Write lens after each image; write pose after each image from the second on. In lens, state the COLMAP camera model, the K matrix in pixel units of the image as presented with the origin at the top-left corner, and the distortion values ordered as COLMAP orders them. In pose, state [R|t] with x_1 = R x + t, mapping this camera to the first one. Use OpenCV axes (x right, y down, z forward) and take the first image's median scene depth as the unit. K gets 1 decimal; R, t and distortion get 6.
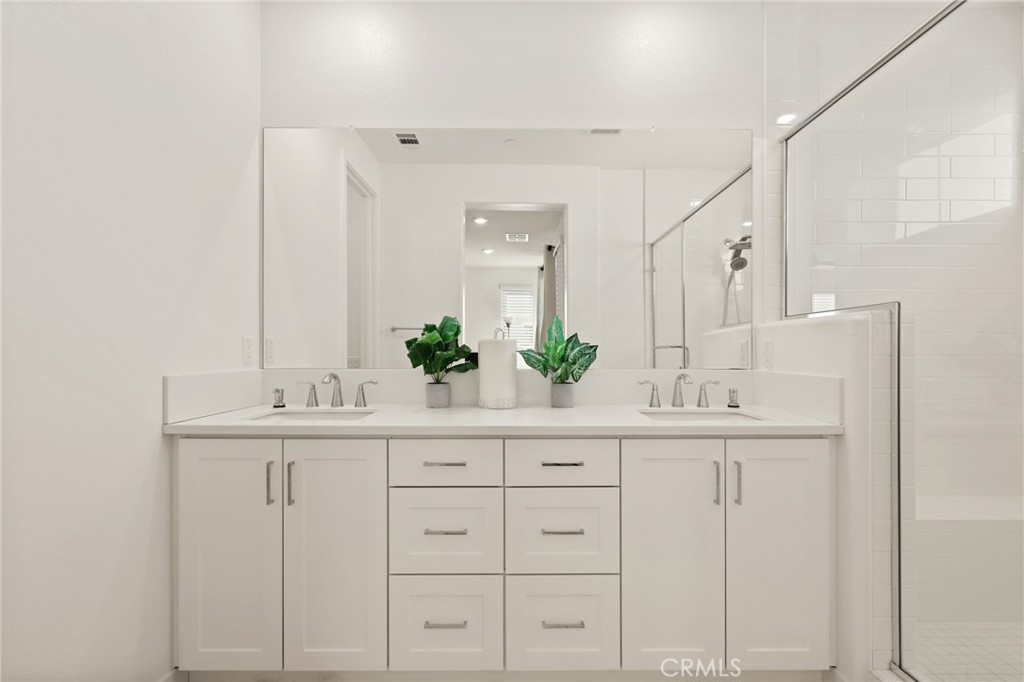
lens RADIAL K [[484.9, 0, 515.3], [0, 484.9, 347.2], [0, 0, 1]] dist [-0.002855, 0.000199]
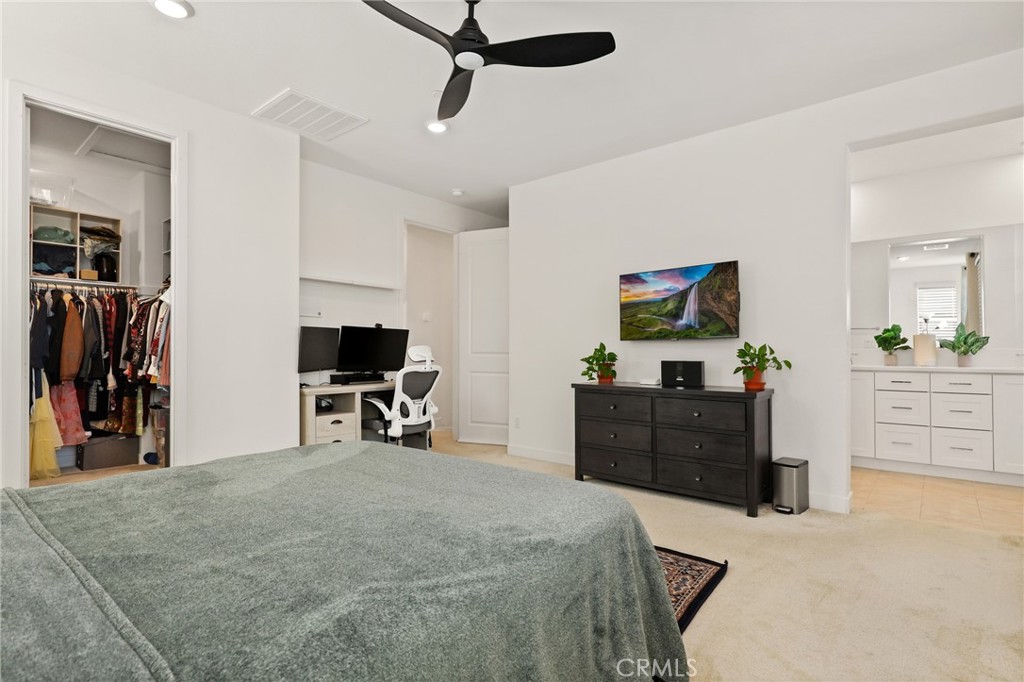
lens RADIAL K [[512.4, 0, 514.5], [0, 512.4, 345.7], [0, 0, 1]] dist [0.004815, -0.000086]
pose [[0.774716, -0.007789, -0.632261, -0.004250], [0.007200, 0.999968, -0.003497, 0.028334], [0.632268, -0.001843, 0.774748, -1.938867]]
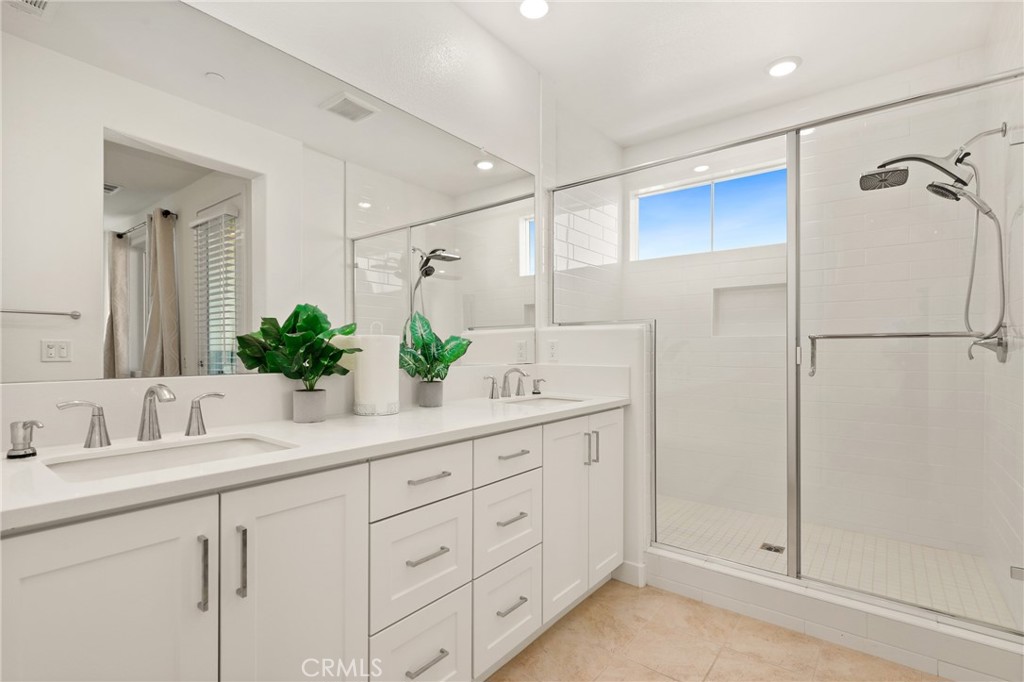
lens RADIAL K [[487.4, 0, 520.9], [0, 487.4, 348.5], [0, 0, 1]] dist [0.003104, 0.000757]
pose [[0.612825, 0.001353, 0.790218, -0.567608], [-0.006469, 0.999974, 0.003305, 0.002519], [-0.790192, -0.007137, 0.612817, 0.257847]]
